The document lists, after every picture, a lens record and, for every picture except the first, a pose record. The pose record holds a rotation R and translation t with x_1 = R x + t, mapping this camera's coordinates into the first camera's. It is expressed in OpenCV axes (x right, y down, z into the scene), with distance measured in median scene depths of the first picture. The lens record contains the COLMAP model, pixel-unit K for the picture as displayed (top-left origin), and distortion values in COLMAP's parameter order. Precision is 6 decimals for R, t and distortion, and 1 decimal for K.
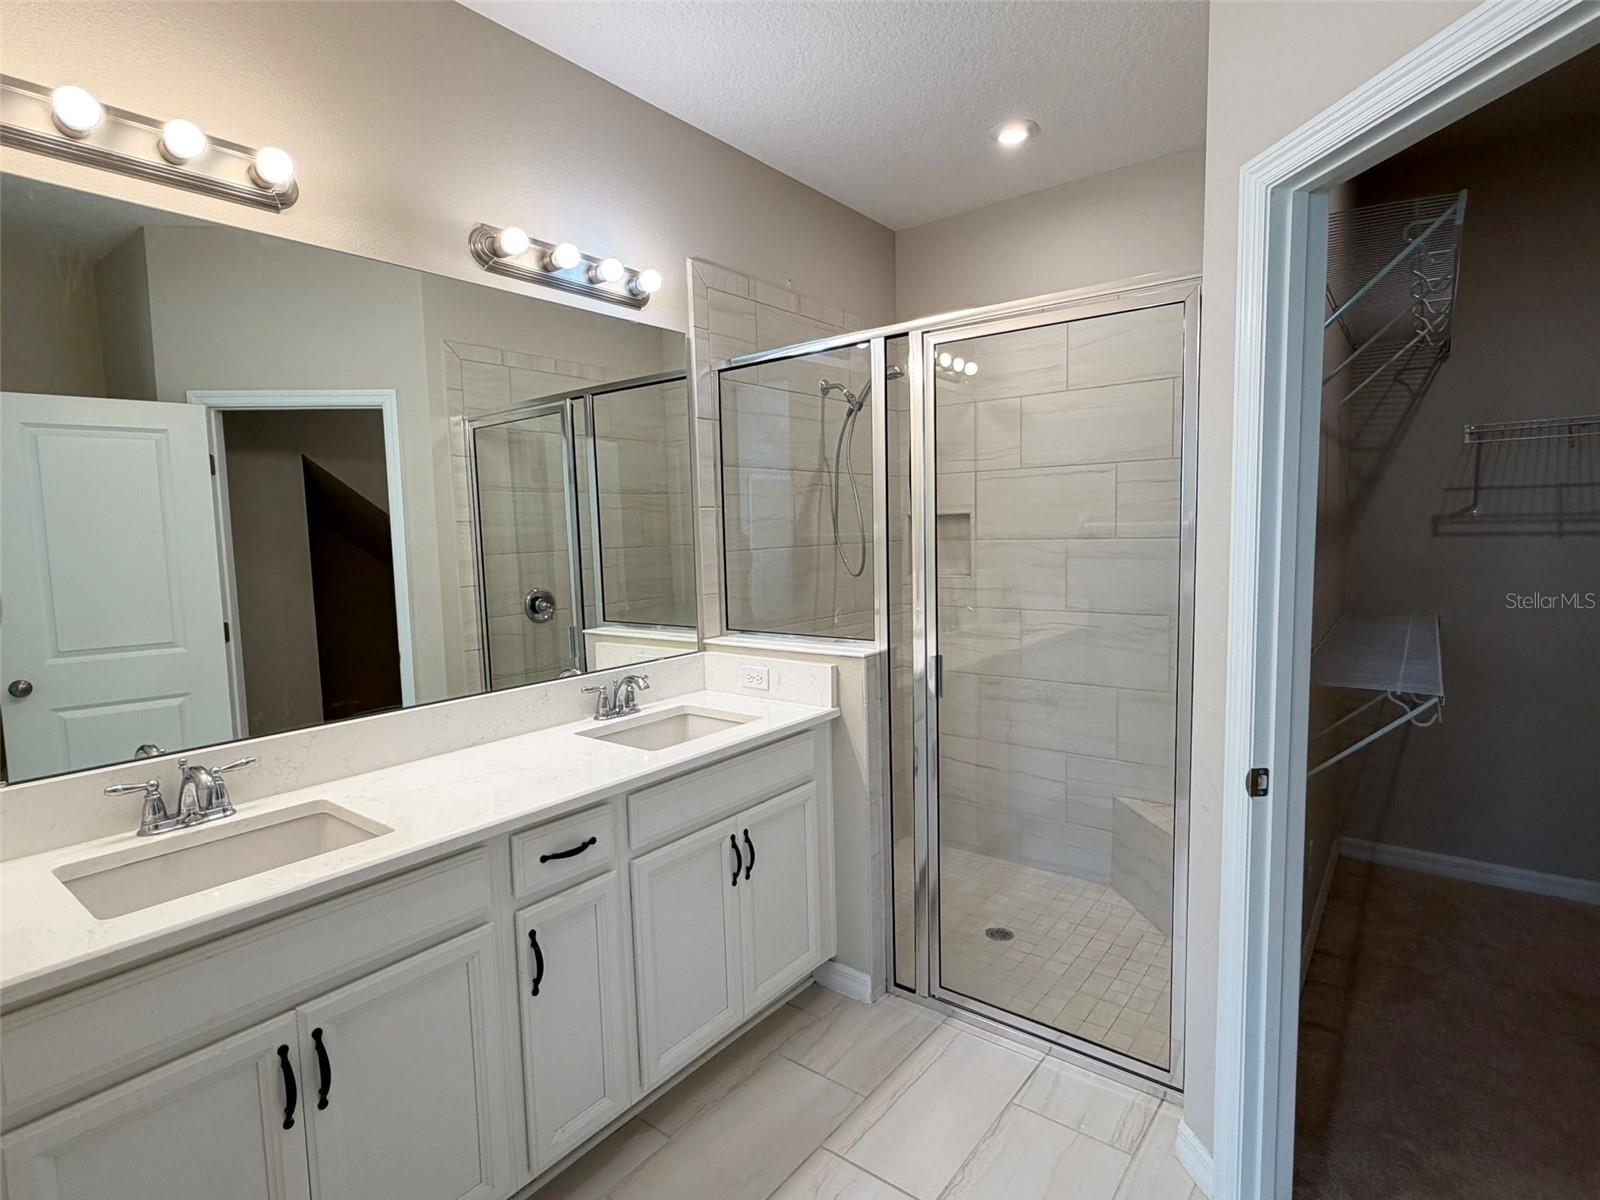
lens RADIAL K [[804.2, 0, 799.9], [0, 804.2, 601.8], [0, 0, 1]] dist [-0.005799, -0.001404]
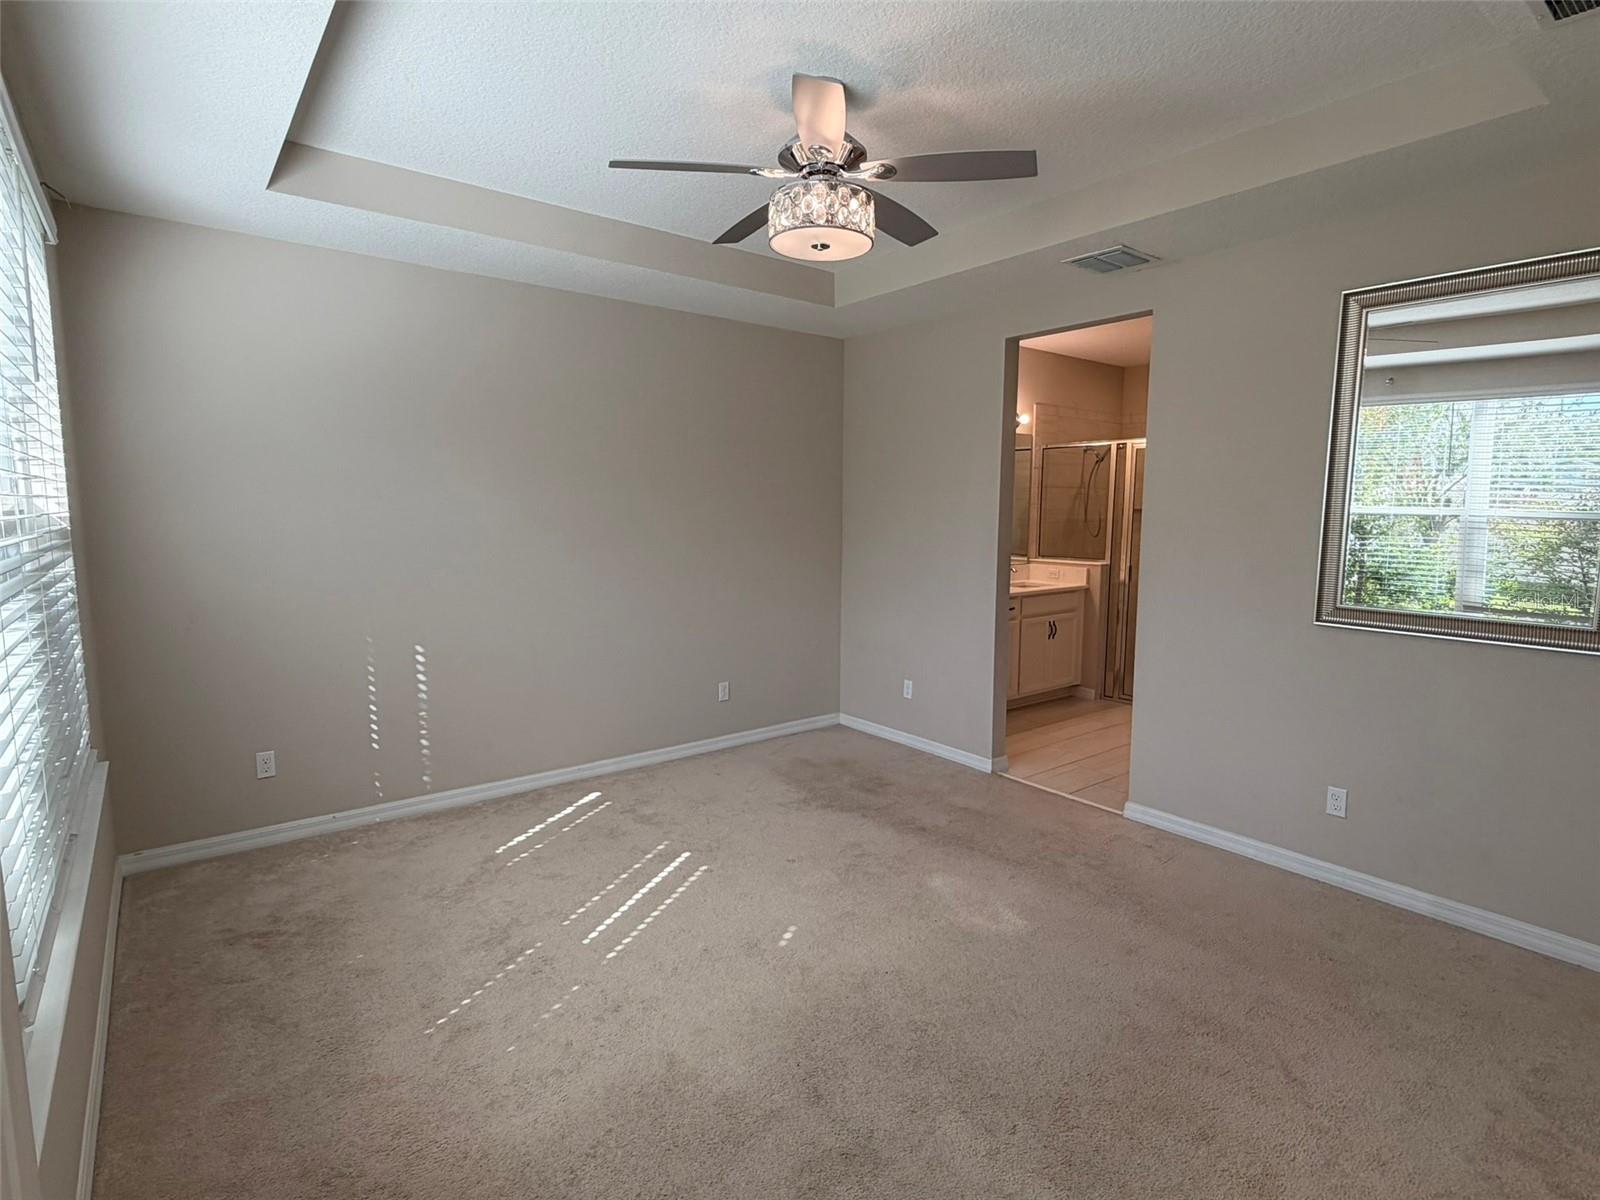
lens RADIAL K [[804.2, 0, 805.8], [0, 804.2, 603.0], [0, 0, 1]] dist [-0.005799, -0.001404]
pose [[0.971008, 0.058551, -0.231766, -0.219805], [-0.050370, 0.997886, 0.041066, 0.122046], [0.233681, -0.028201, 0.971904, -1.629006]]
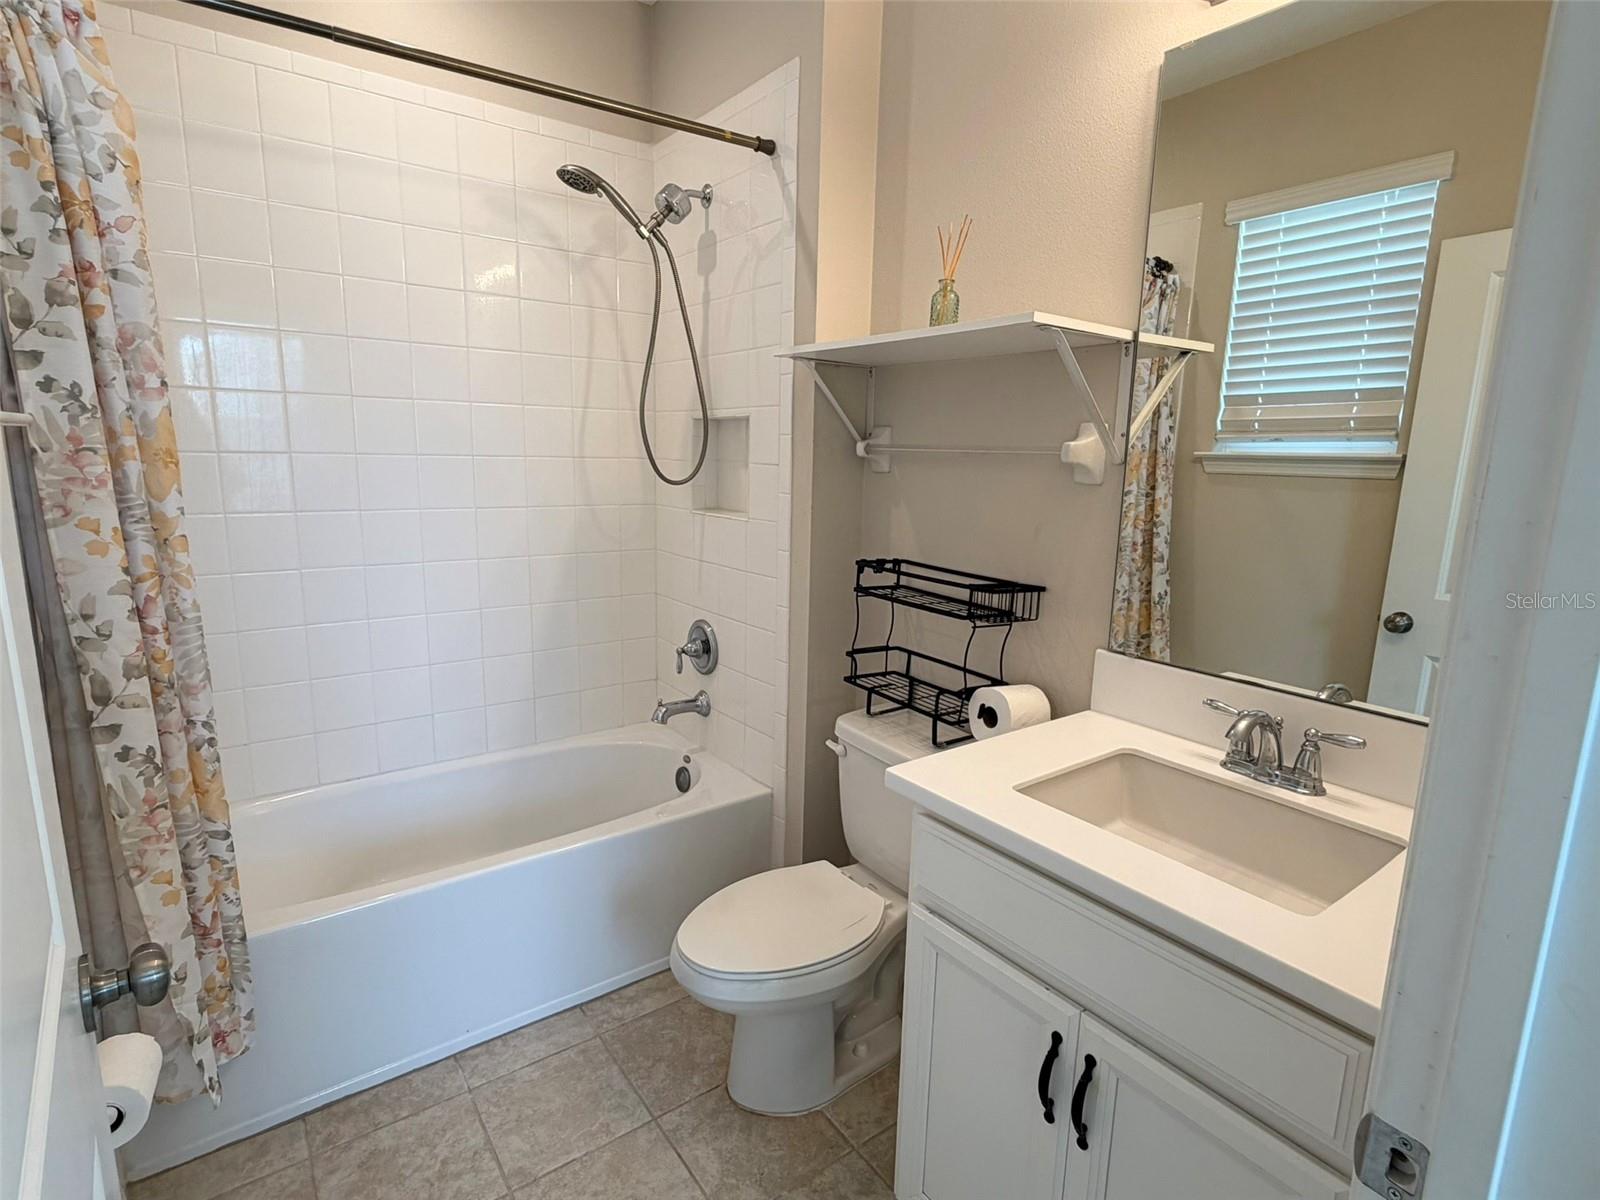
lens RADIAL K [[804.2, 0, 798.7], [0, 804.2, 600.0], [0, 0, 1]] dist [-0.005799, -0.001404]
pose [[-0.284808, 0.195086, -0.938523, 0.167197], [-0.098386, 0.967952, 0.231060, -0.066899], [0.953522, 0.158146, -0.256487, 1.128854]]
